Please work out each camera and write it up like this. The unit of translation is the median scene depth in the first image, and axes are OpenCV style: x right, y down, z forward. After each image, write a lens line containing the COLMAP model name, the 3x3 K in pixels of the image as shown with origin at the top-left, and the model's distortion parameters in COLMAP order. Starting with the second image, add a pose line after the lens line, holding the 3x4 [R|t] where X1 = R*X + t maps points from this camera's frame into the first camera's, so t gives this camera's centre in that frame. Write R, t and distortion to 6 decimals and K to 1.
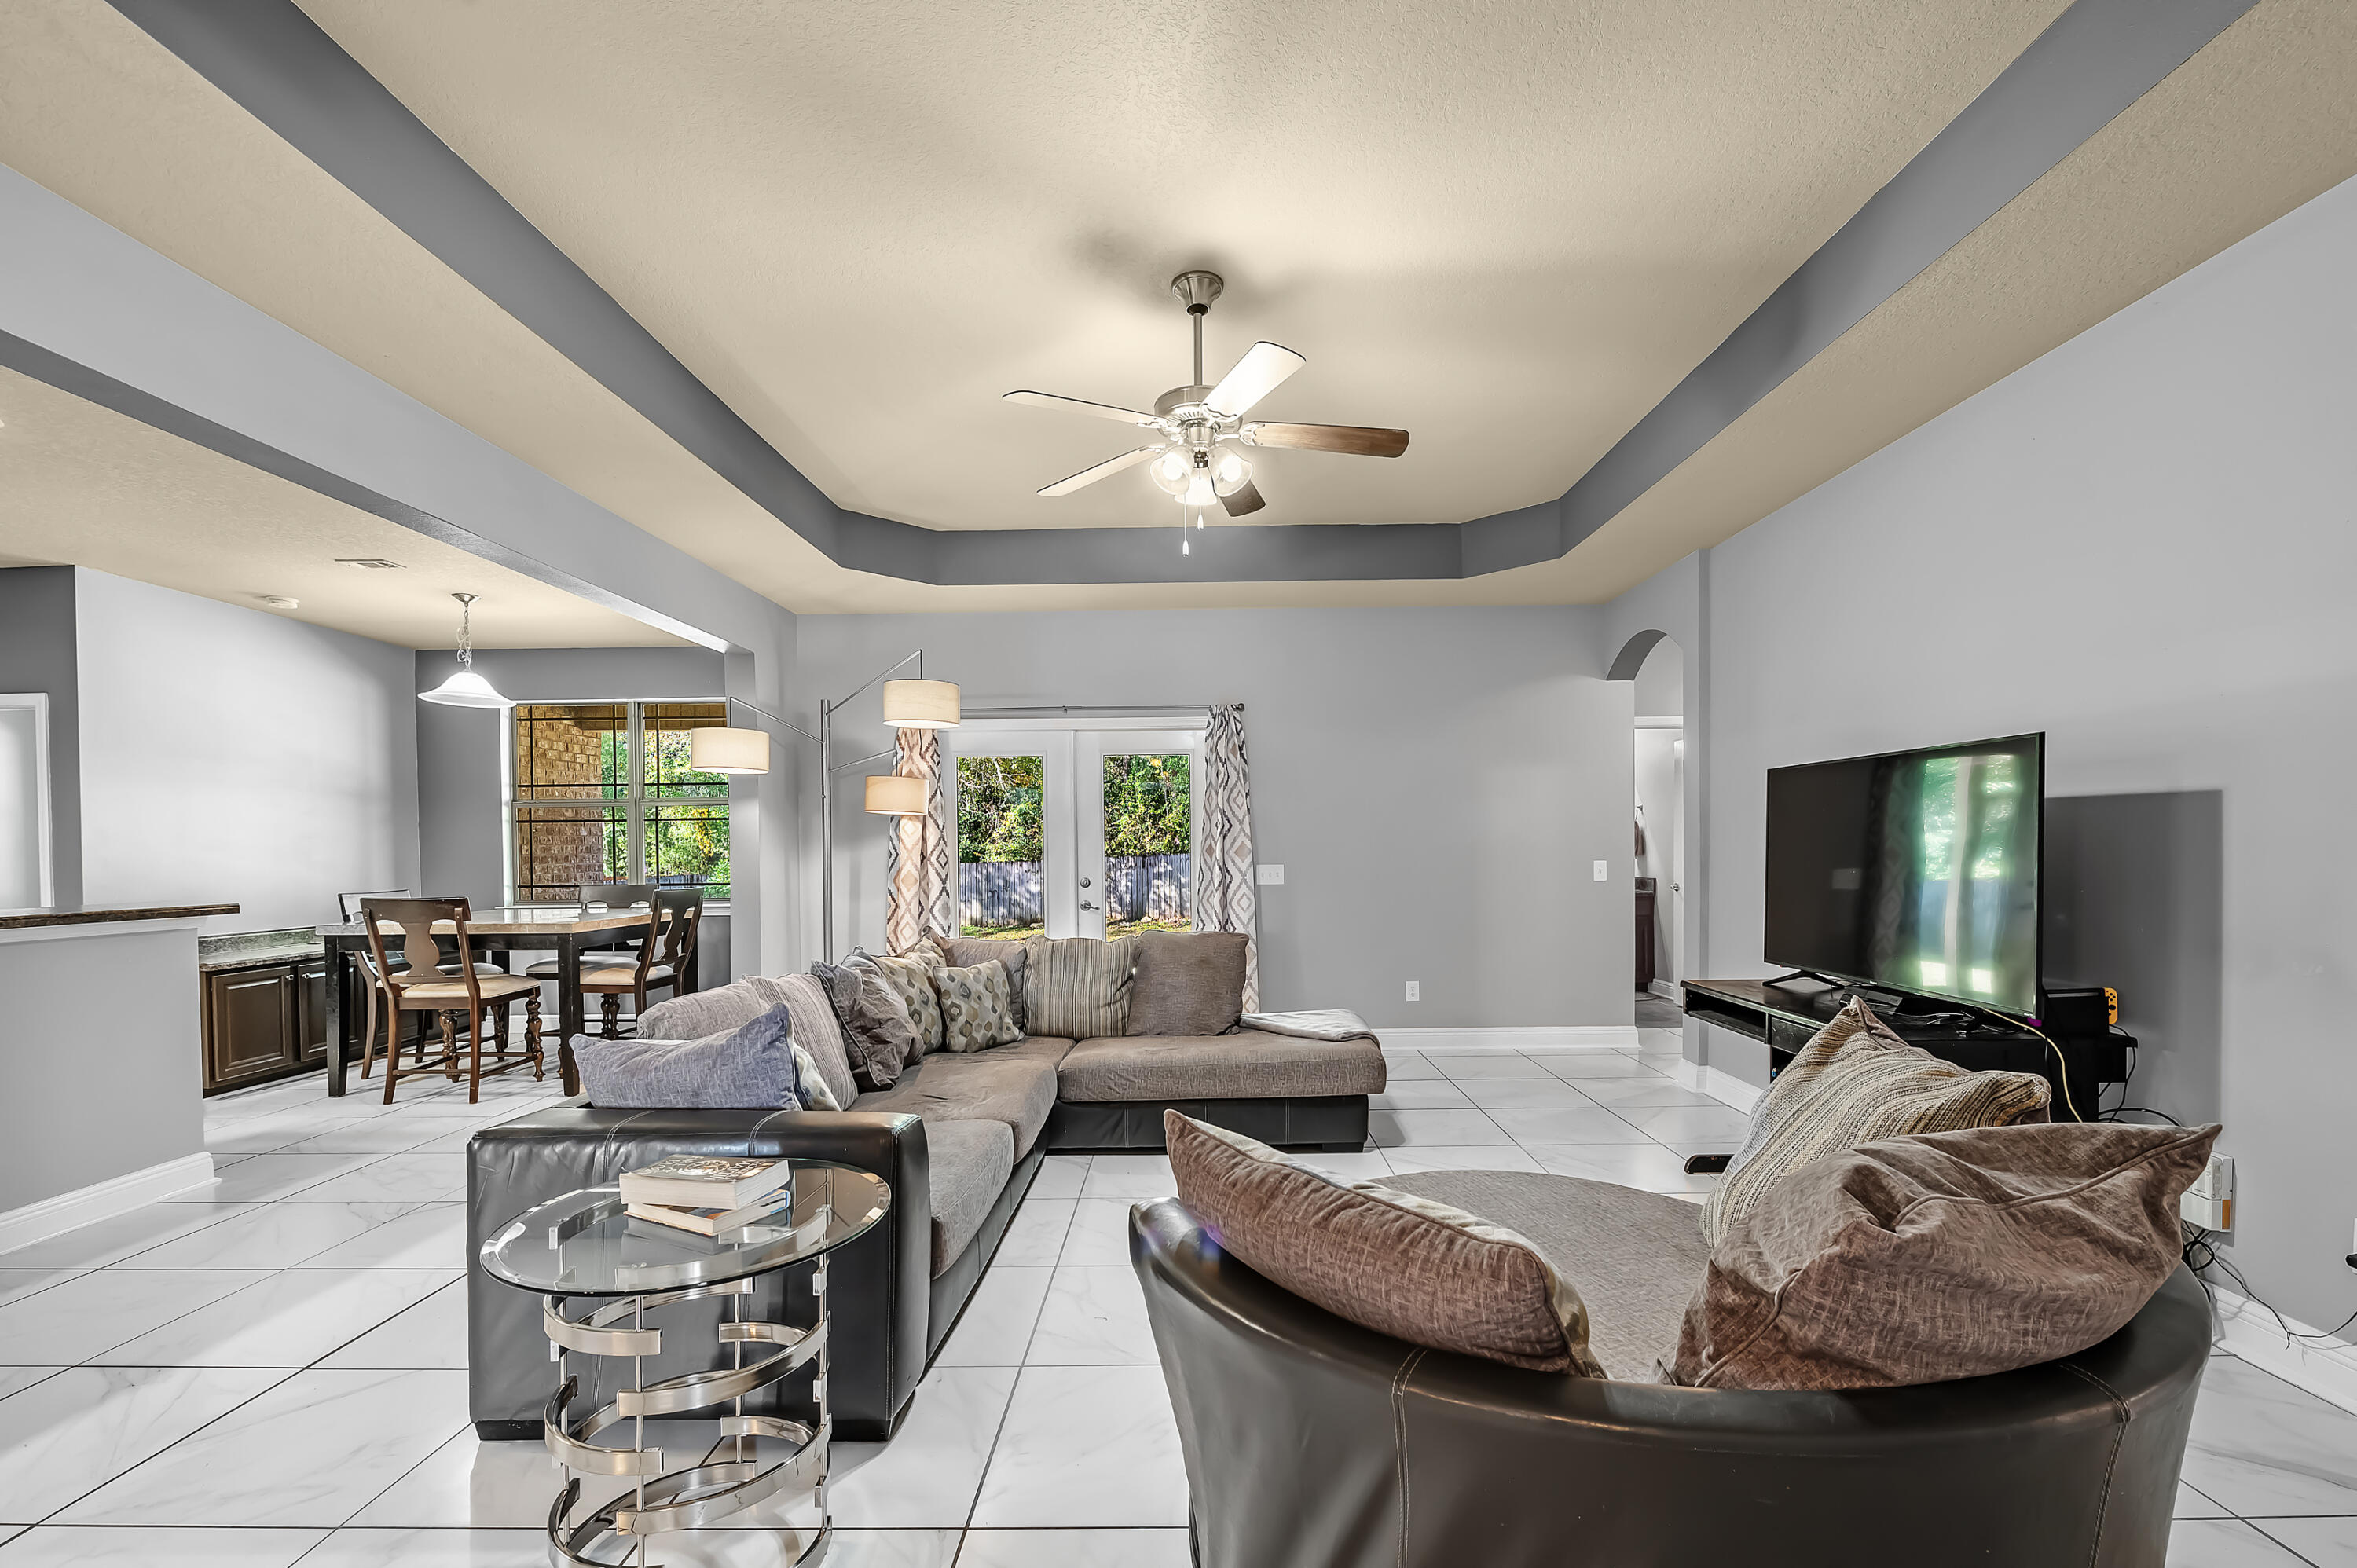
lens RADIAL K [[1010.8, 0, 1184.2], [0, 1010.8, 861.1], [0, 0, 1]] dist [-0.007443, -0.002152]
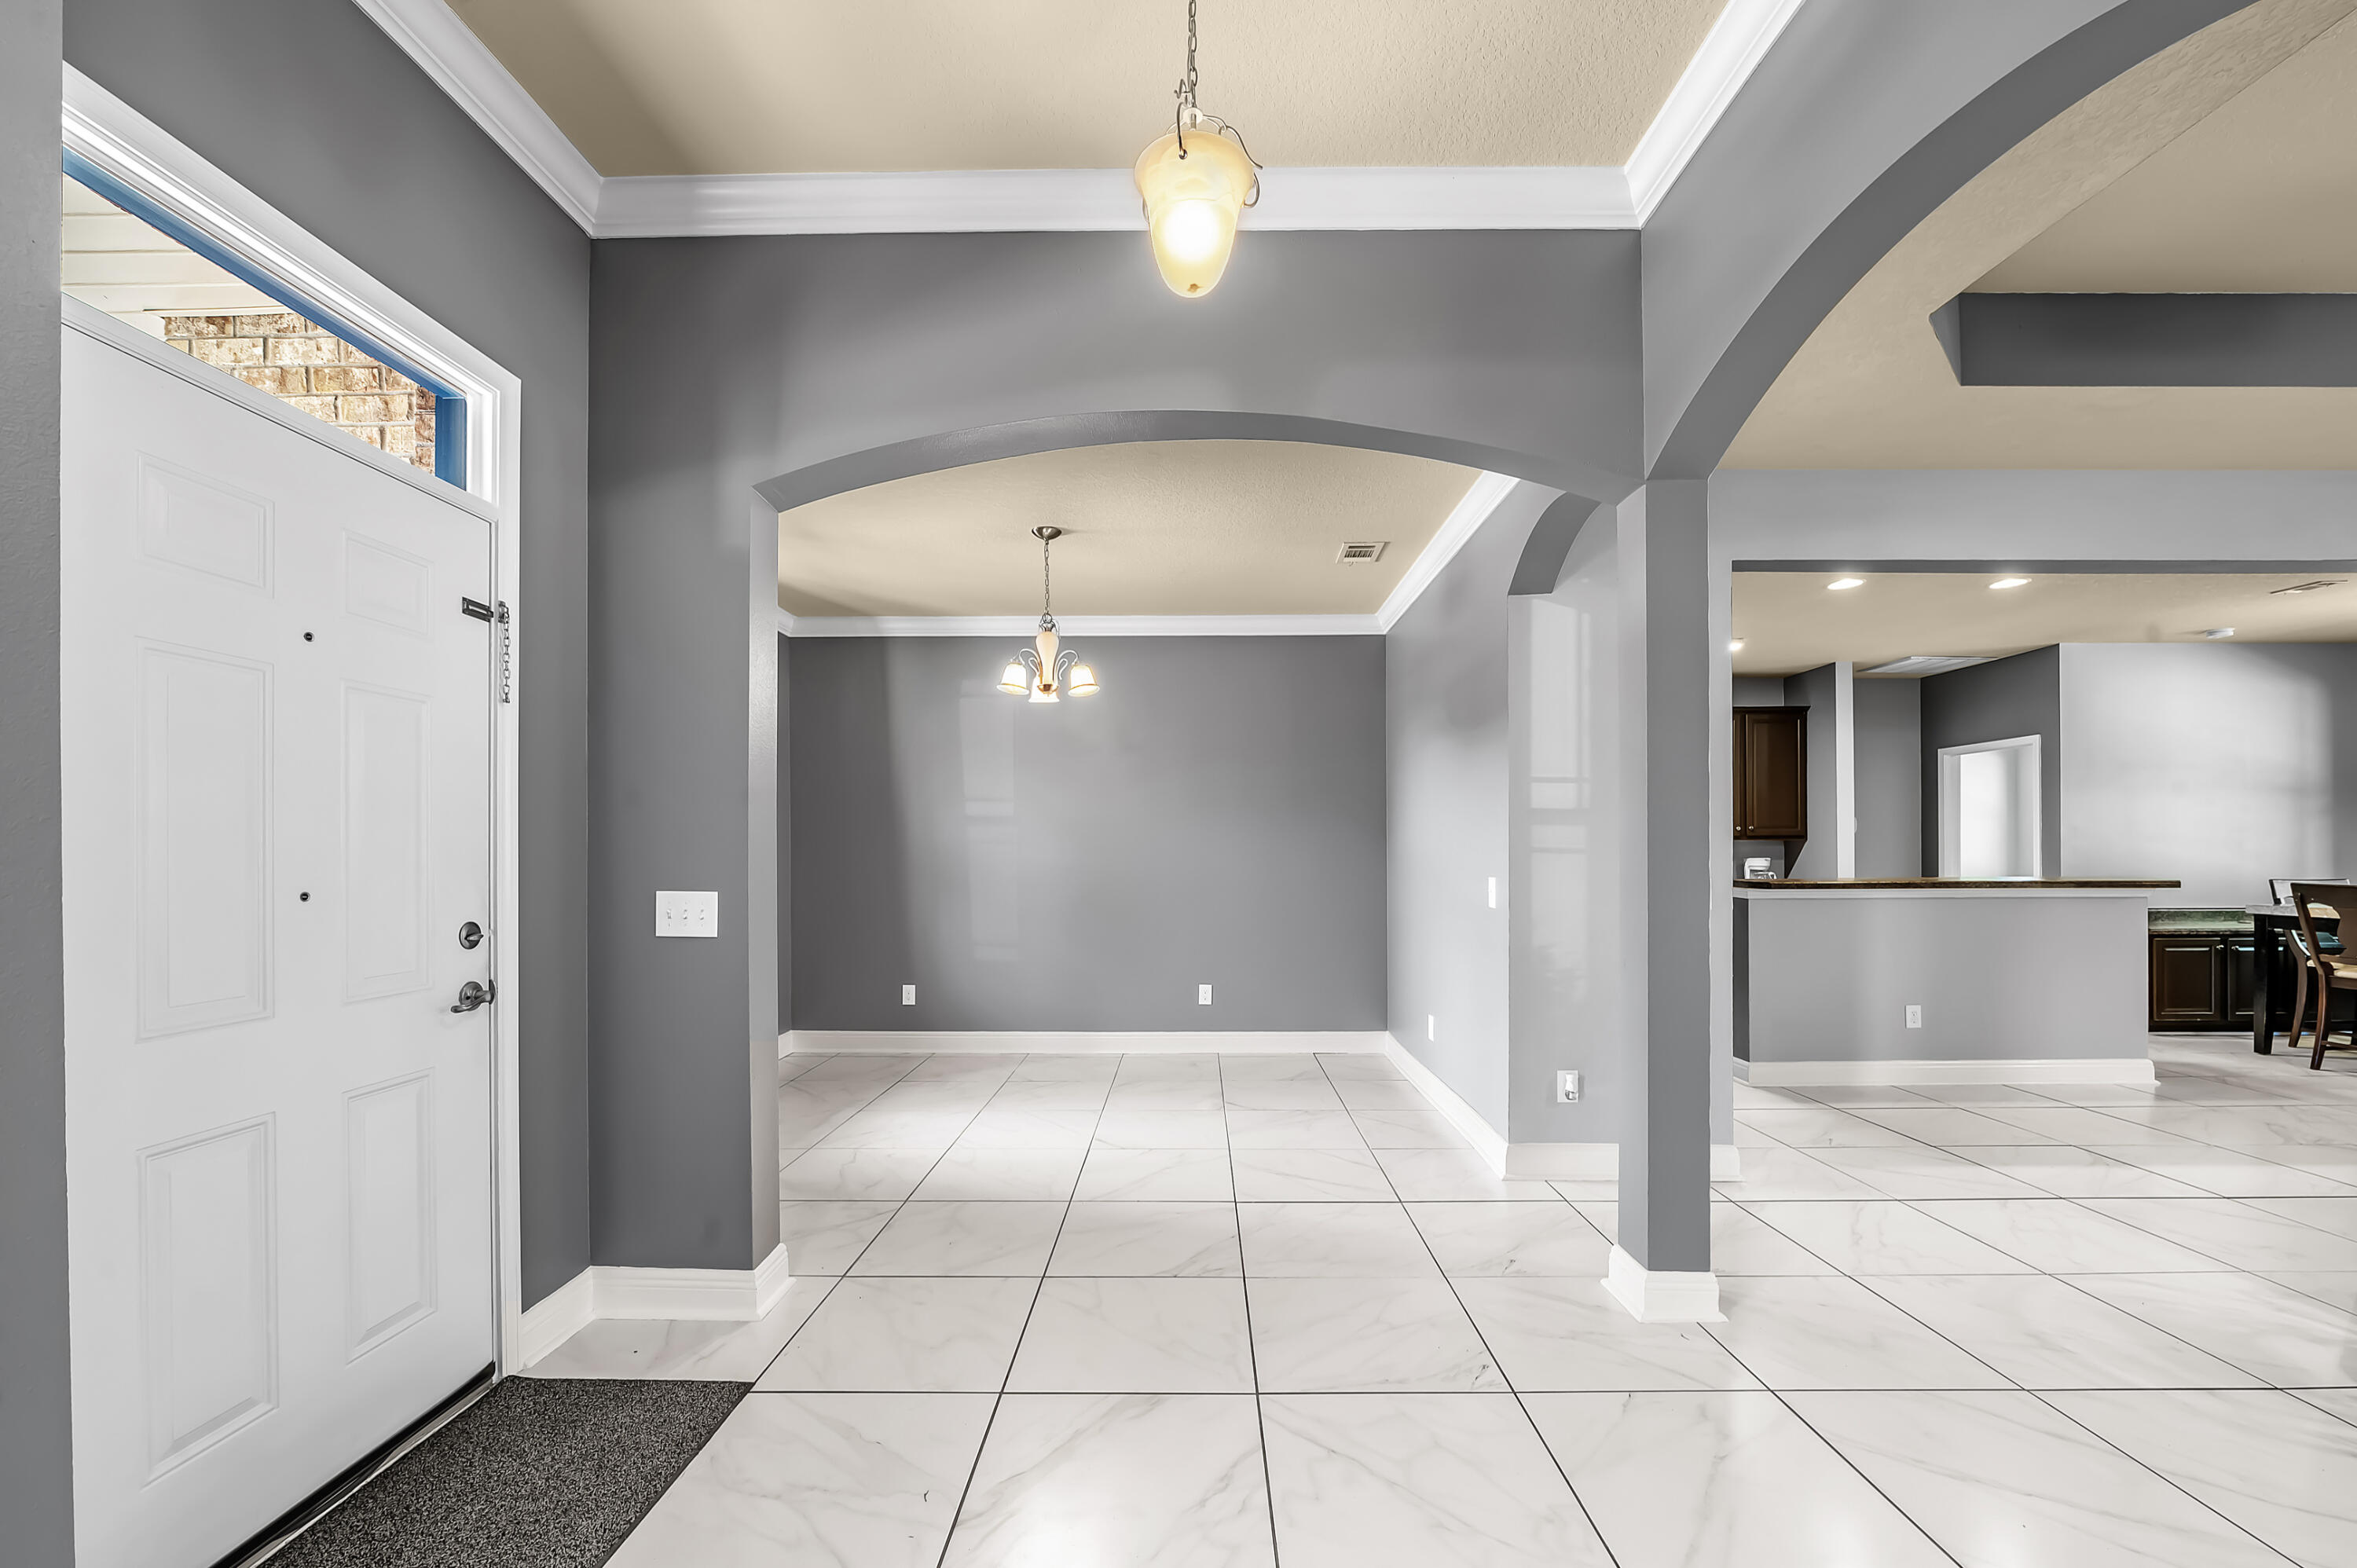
lens RADIAL K [[930.5, 0, 1197.5], [0, 930.5, 854.1], [0, 0, 1]] dist [-0.006967, 0.000015]
pose [[0.007912, 0.012959, -0.999885, 0.199297], [-0.010712, 0.999860, 0.012874, 0.003645], [0.999911, 0.010609, 0.008049, -0.230856]]
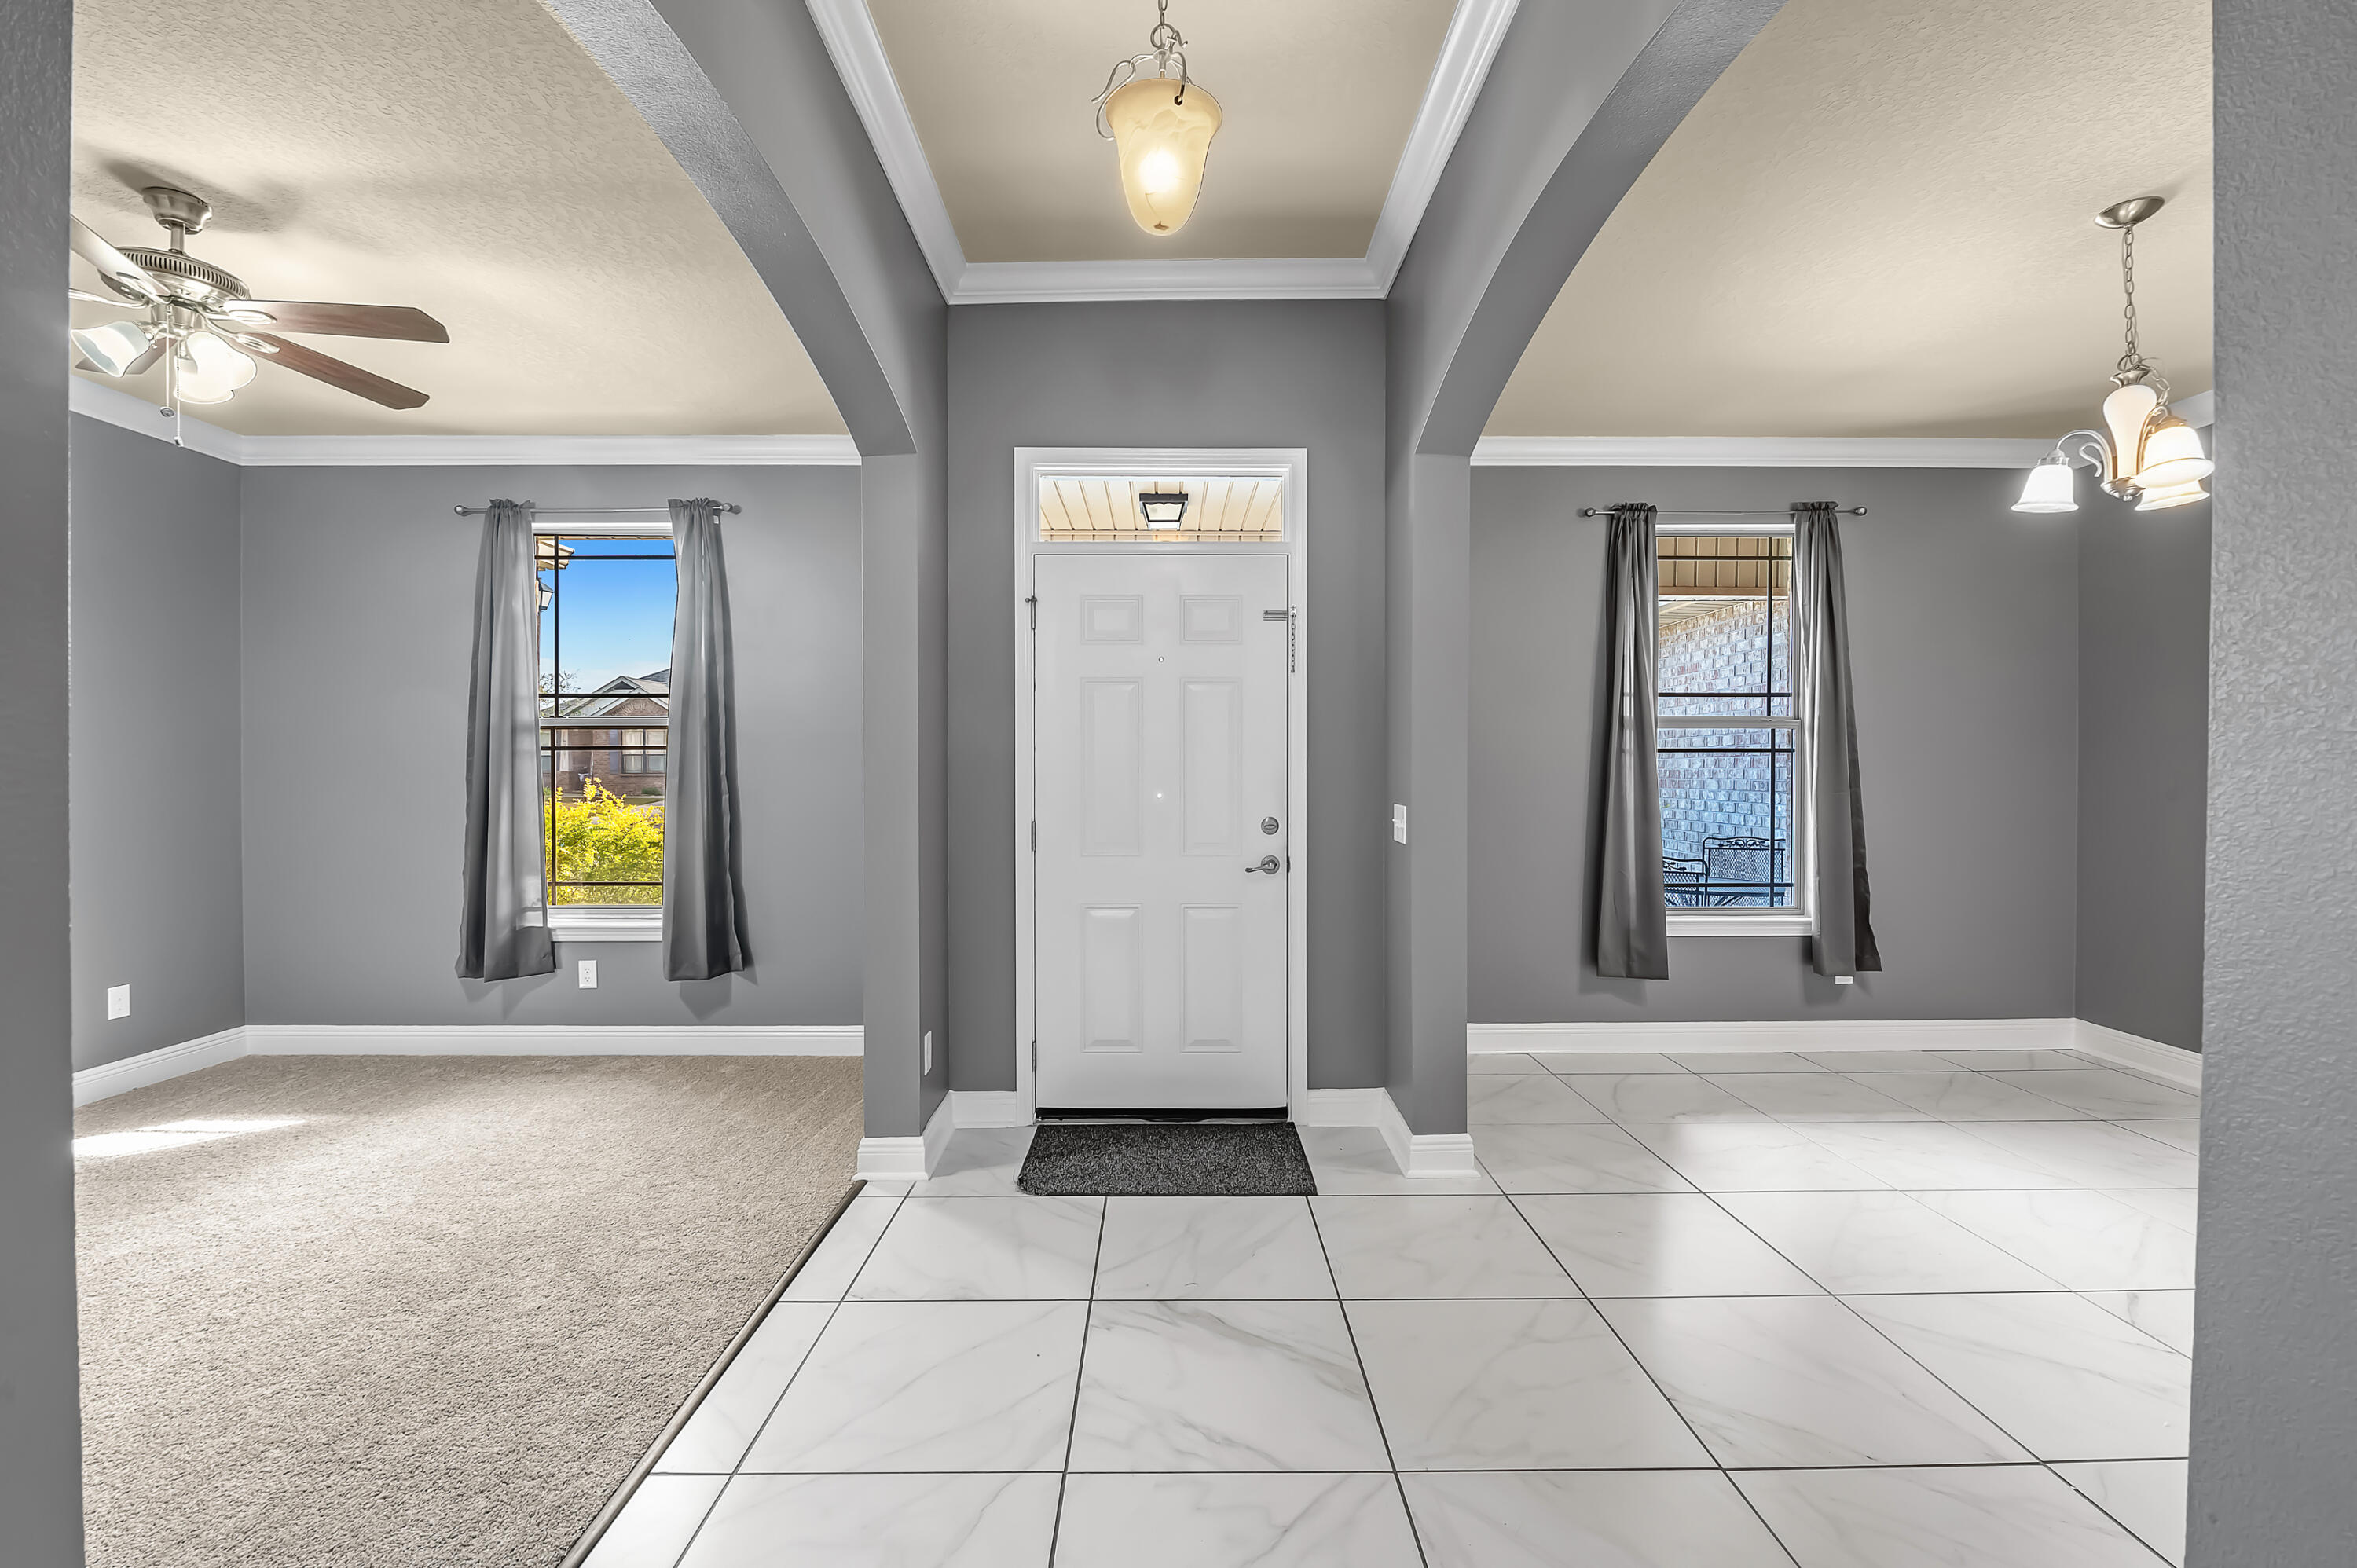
lens RADIAL K [[1010.8, 0, 1180.7], [0, 1010.8, 788.3], [0, 0, 1]] dist [-0.007443, -0.002152]
pose [[-0.999717, 0.013390, -0.019659, -0.114721], [0.012822, 0.999504, 0.028766, 0.001830], [0.020035, 0.028506, -0.999393, 0.120990]]
